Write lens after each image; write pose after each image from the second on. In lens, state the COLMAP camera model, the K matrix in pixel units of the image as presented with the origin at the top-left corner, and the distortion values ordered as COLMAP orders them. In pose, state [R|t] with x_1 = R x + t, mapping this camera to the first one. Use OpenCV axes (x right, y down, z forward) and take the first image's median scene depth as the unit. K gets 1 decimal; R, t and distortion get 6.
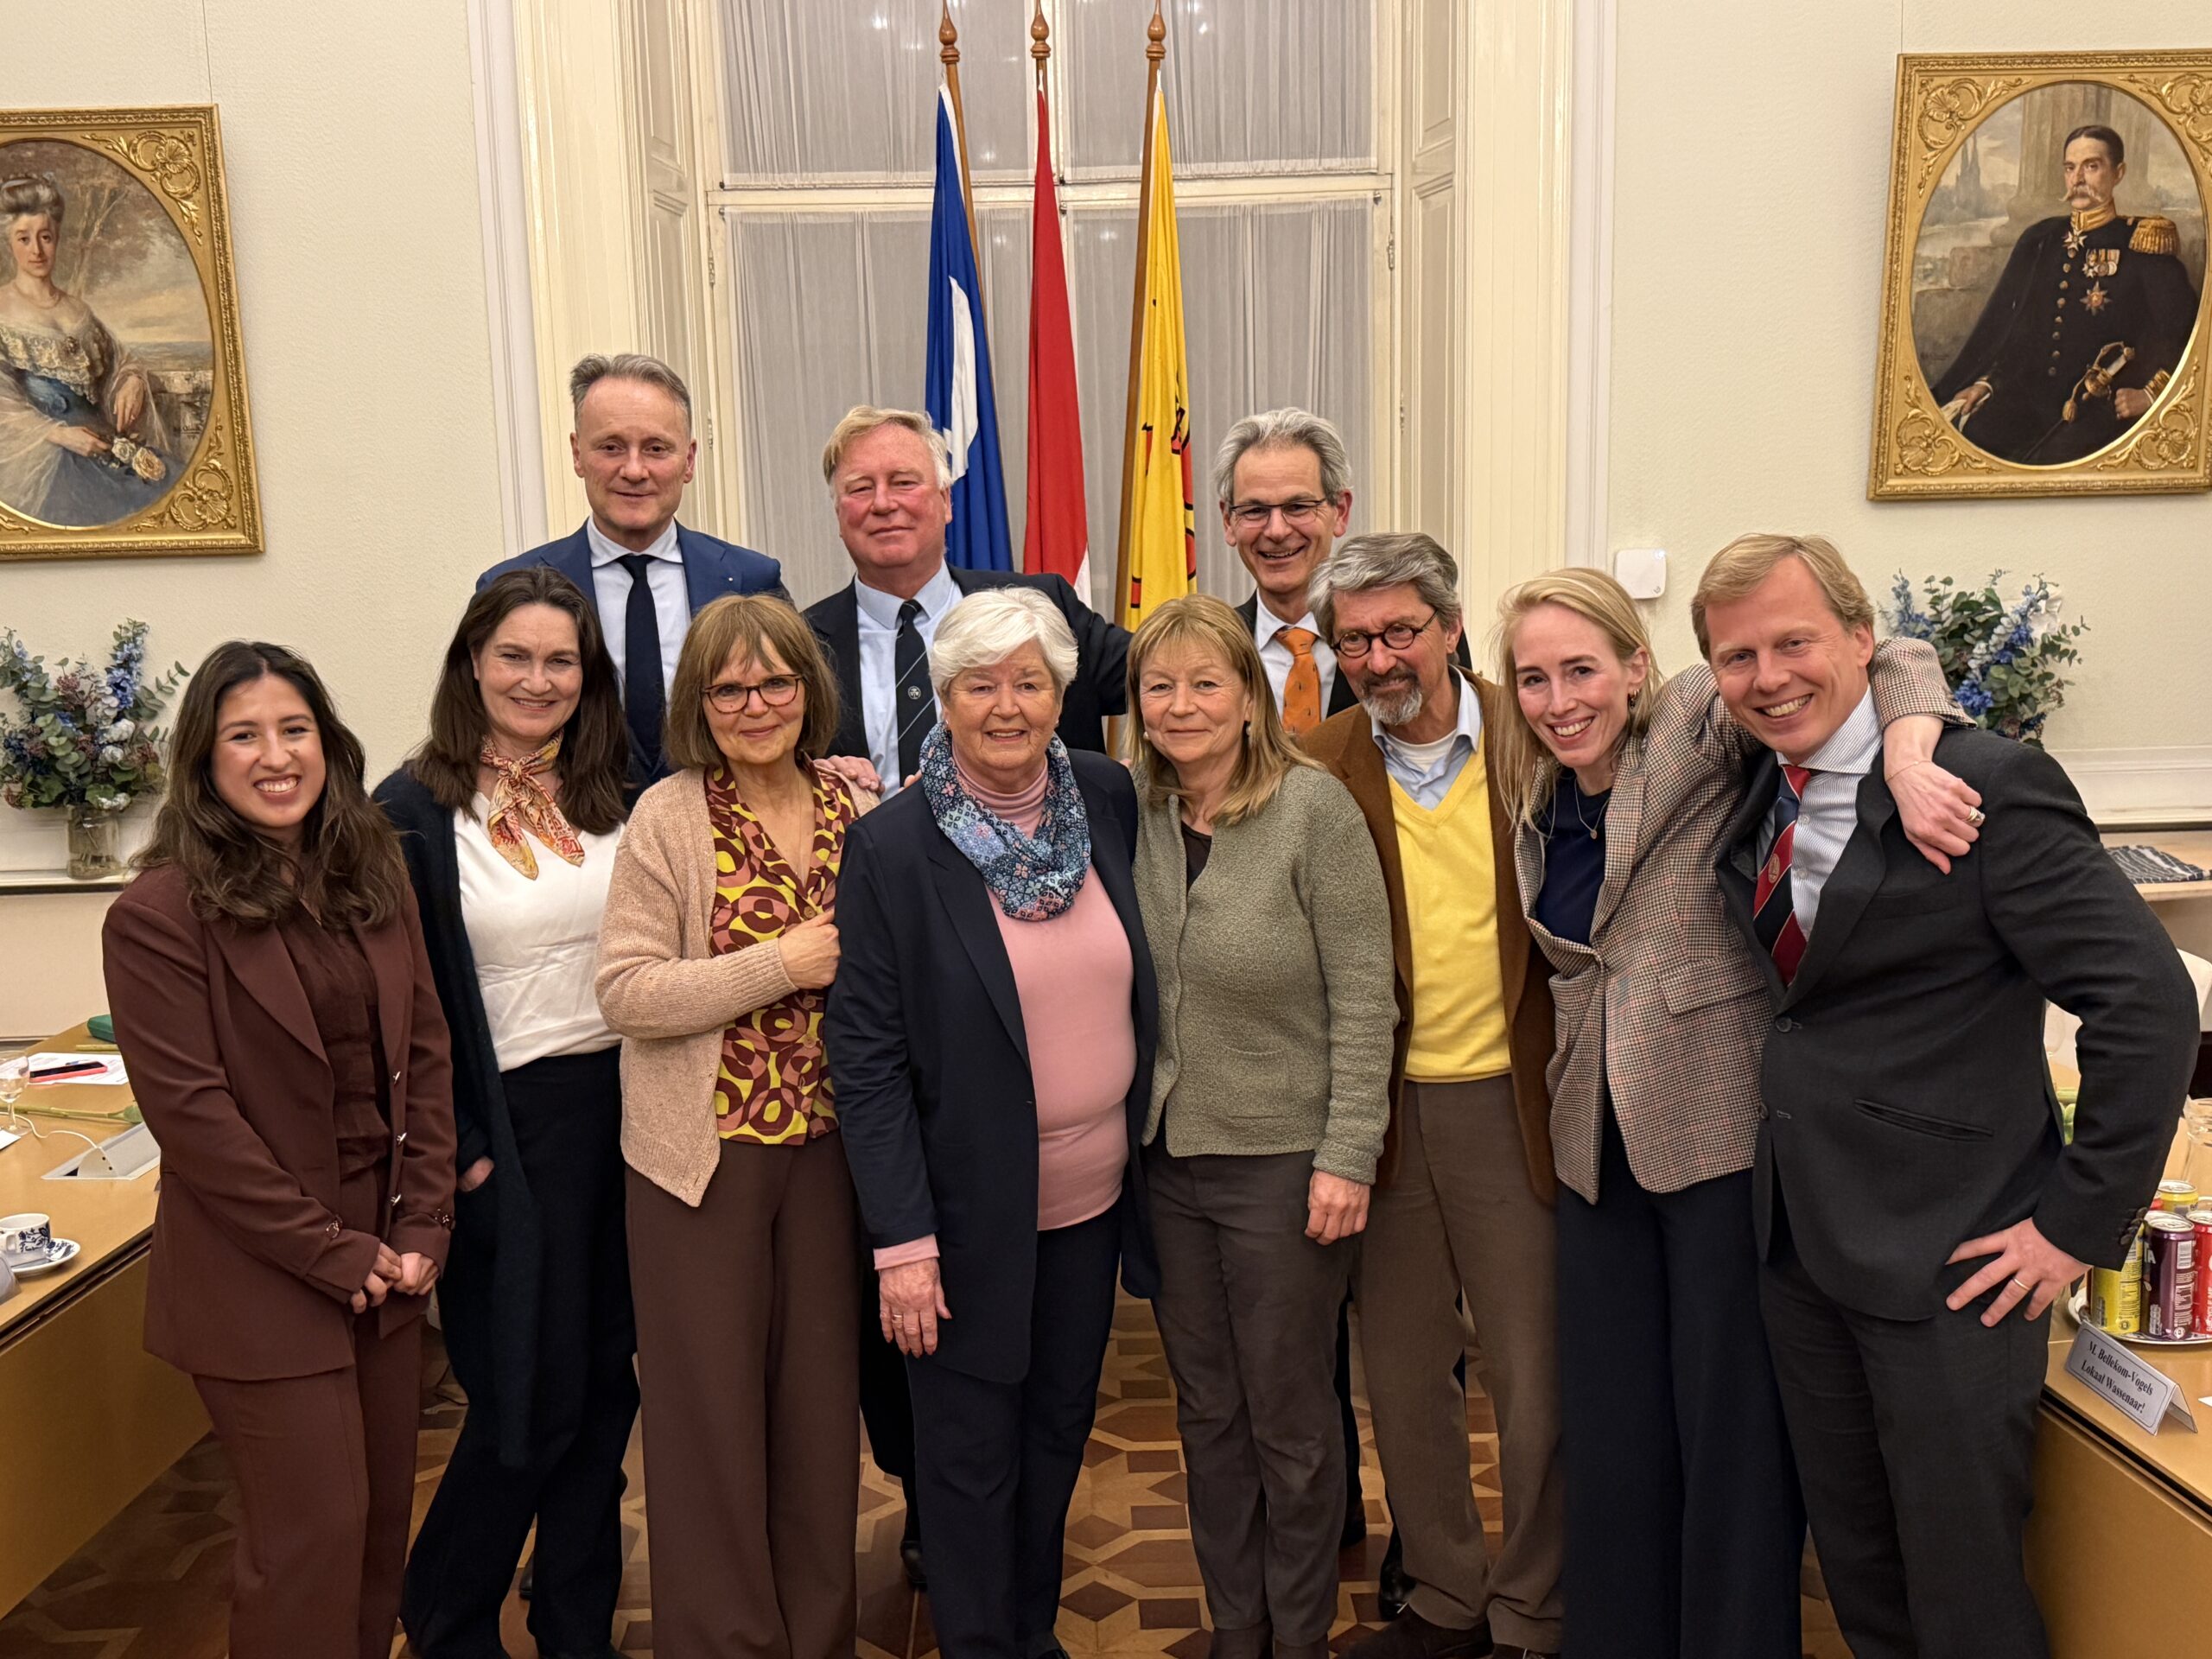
lens RADIAL K [[2450.0, 0, 1106.0], [0, 2450.0, 829.5], [0, 0, 1]] dist [0.203988, -0.374376]
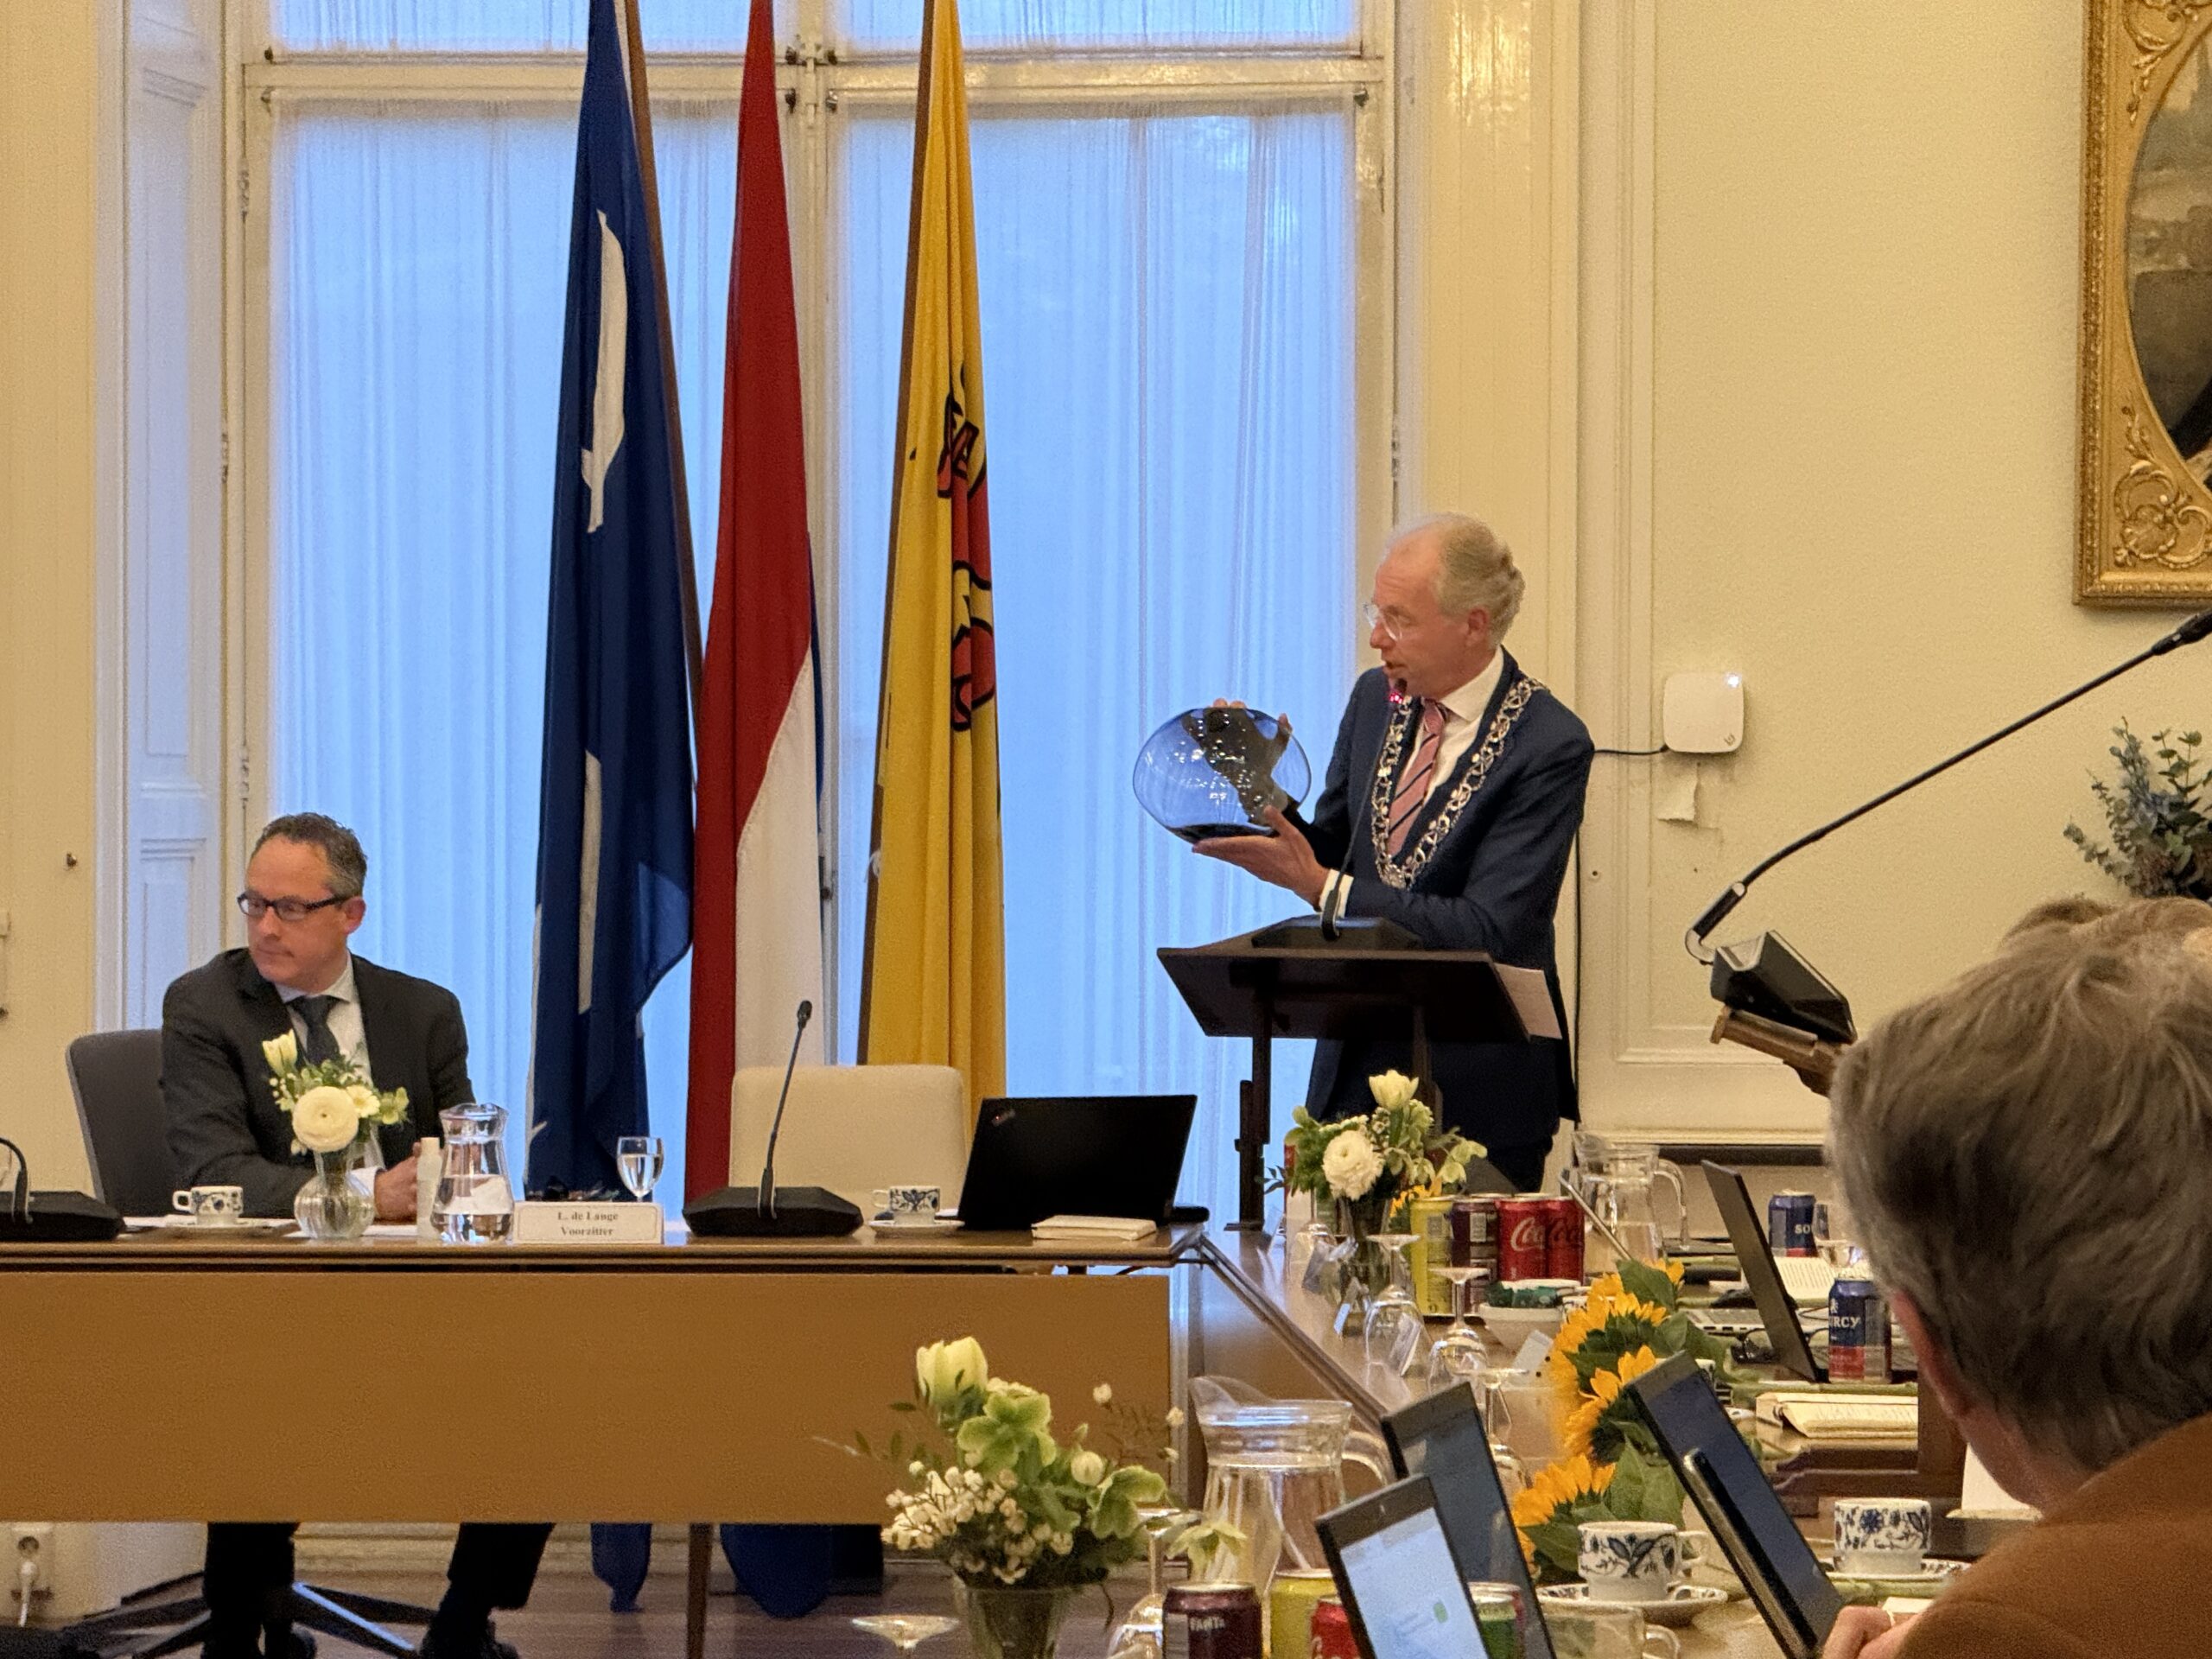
lens RADIAL K [[7899.0, 0, 1106.0], [0, 7899.0, 829.5], [0, 0, 1]] dist [0.117758, 2.777511]
pose [[0.994568, 0.028648, -0.100073, 0.261810], [-0.042490, 0.989372, -0.139060, 0.198171], [0.095025, 0.142556, 0.985215, -0.906538]]
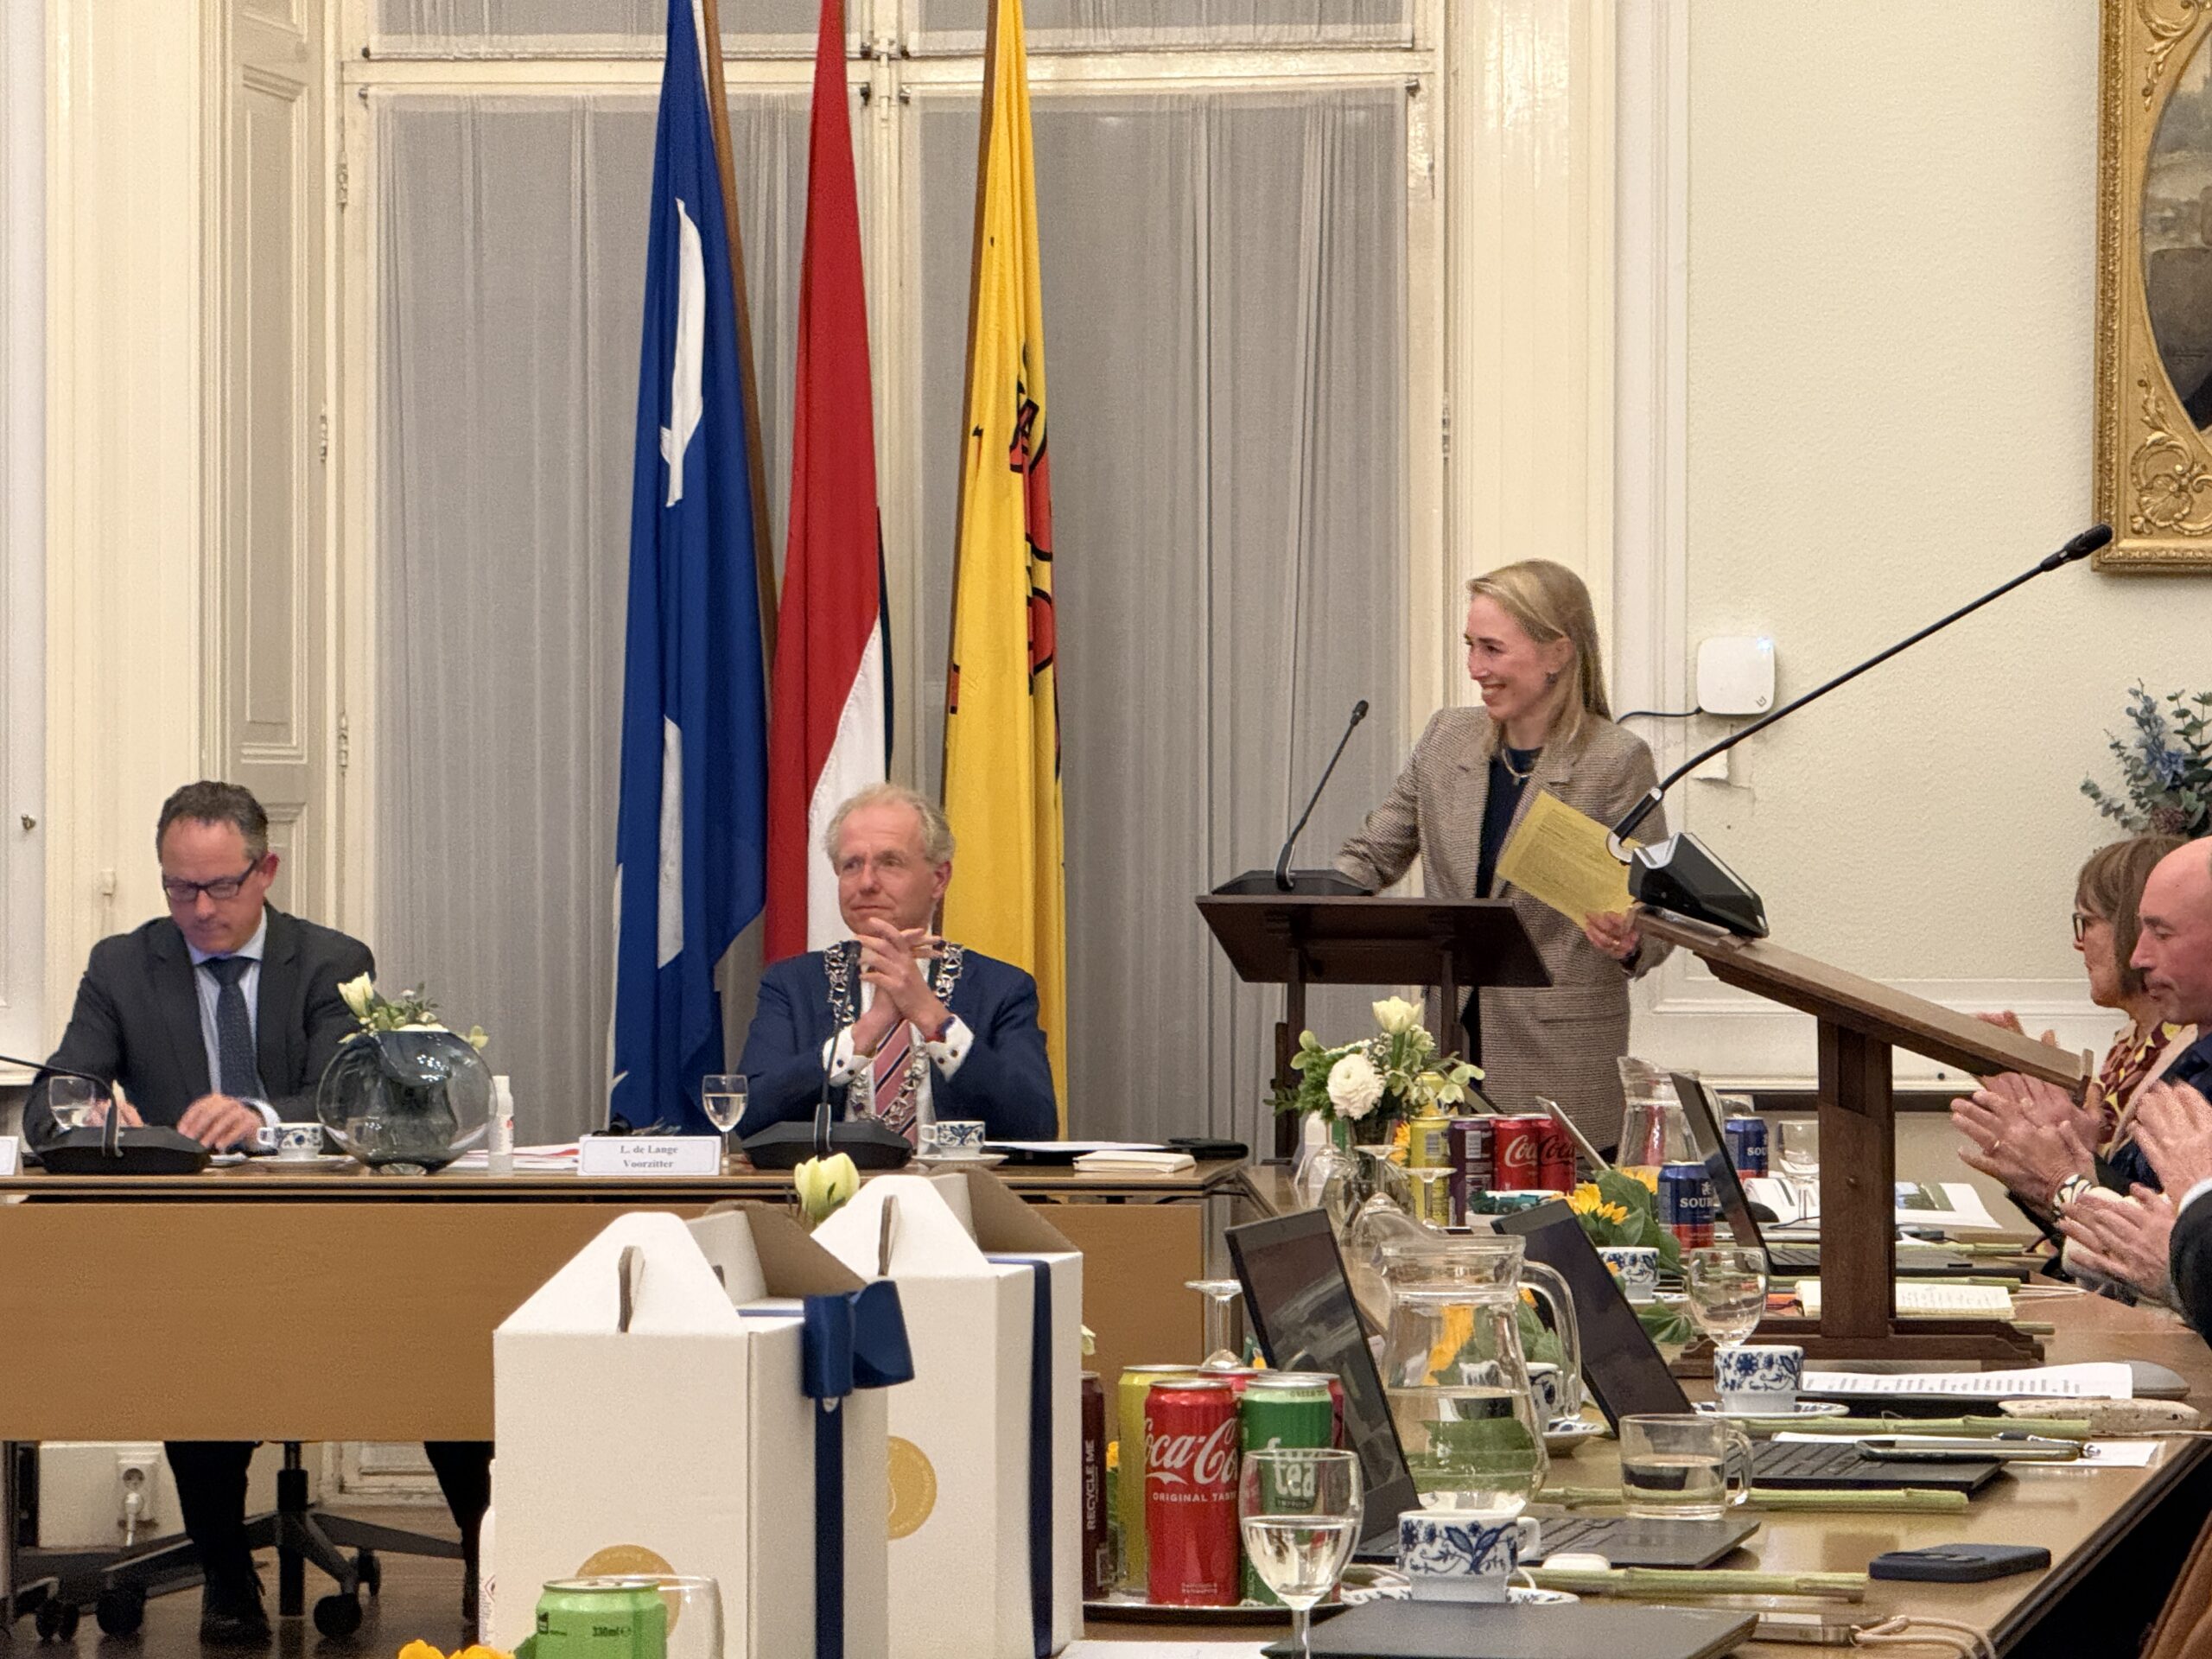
lens RADIAL K [[7806.1, 0, 1106.0], [0, 7806.1, 829.5], [0, 0, 1]] dist [0.086426, 3.724650]
pose [[0.992249, 0.026151, -0.121487, 0.295839], [-0.043261, 0.989148, -0.140411, 0.219188], [0.116496, 0.144578, 0.982612, -0.956861]]
